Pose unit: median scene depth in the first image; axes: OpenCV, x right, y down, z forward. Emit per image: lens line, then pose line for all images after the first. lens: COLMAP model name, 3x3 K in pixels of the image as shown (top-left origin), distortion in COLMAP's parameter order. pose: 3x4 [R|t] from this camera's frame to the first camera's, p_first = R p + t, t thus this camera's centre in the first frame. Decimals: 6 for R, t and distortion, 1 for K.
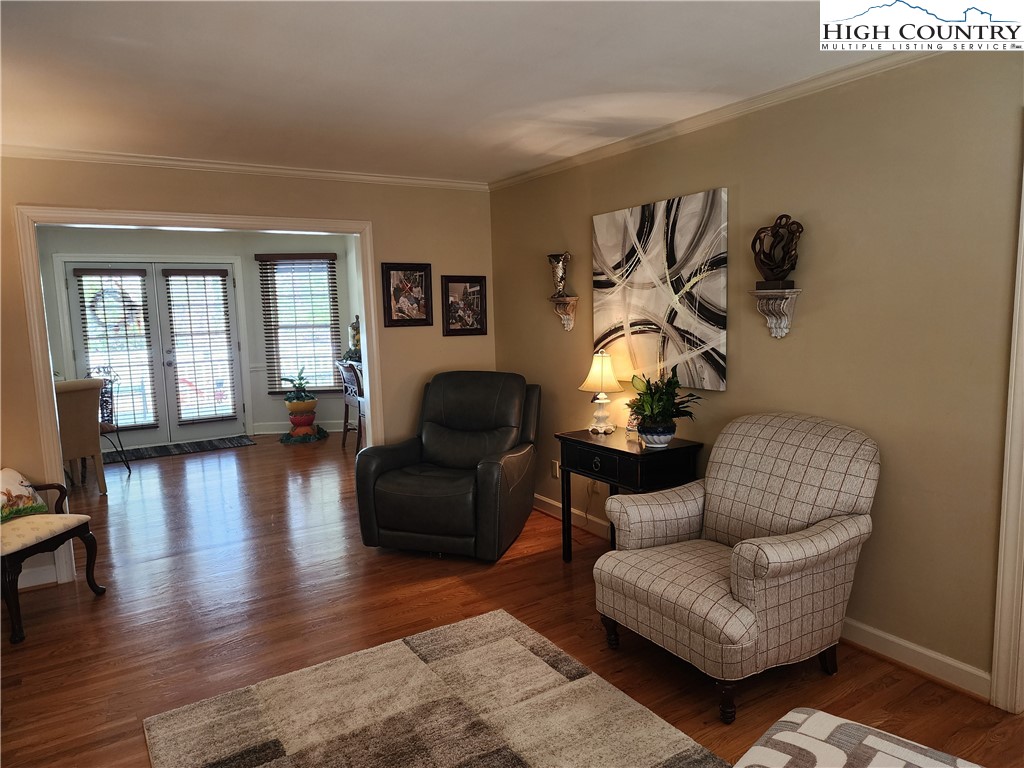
lens RADIAL K [[696.1, 0, 515.1], [0, 696.1, 382.6], [0, 0, 1]] dist [0.083101, -0.079264]
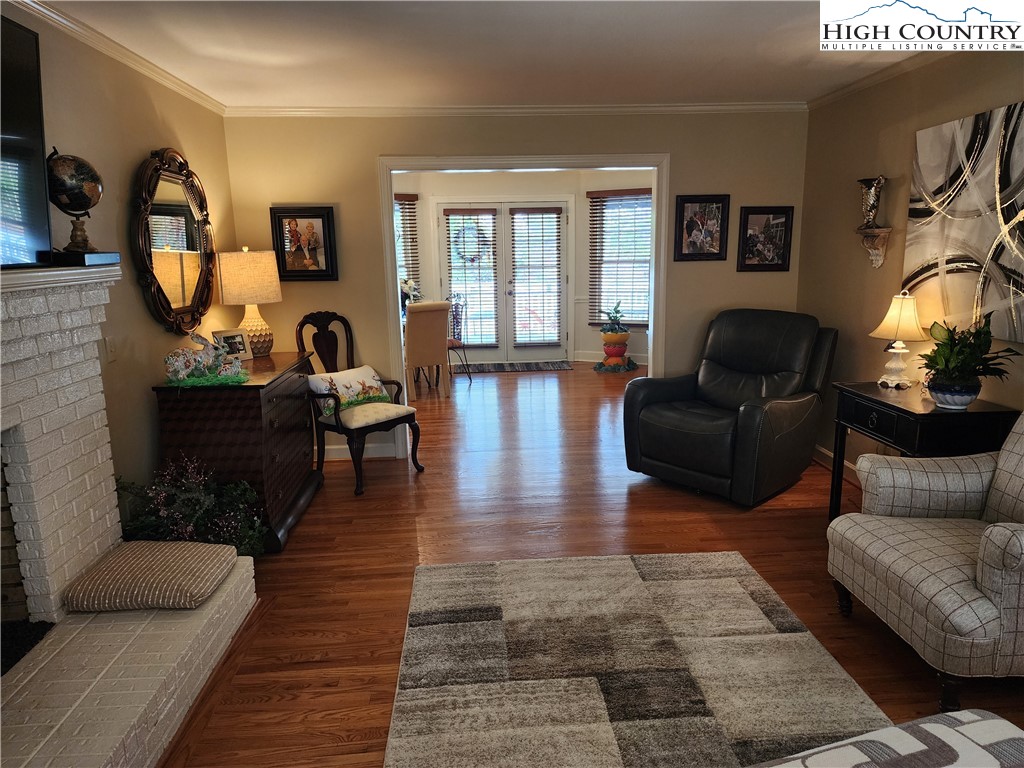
lens RADIAL K [[693.9, 0, 512.2], [0, 693.9, 388.8], [0, 0, 1]] dist [0.061993, -0.077620]
pose [[0.876376, 0.105220, -0.469993, 0.120305], [-0.059755, 0.992059, 0.110675, 0.005884], [0.477906, -0.068909, 0.875704, 0.006110]]
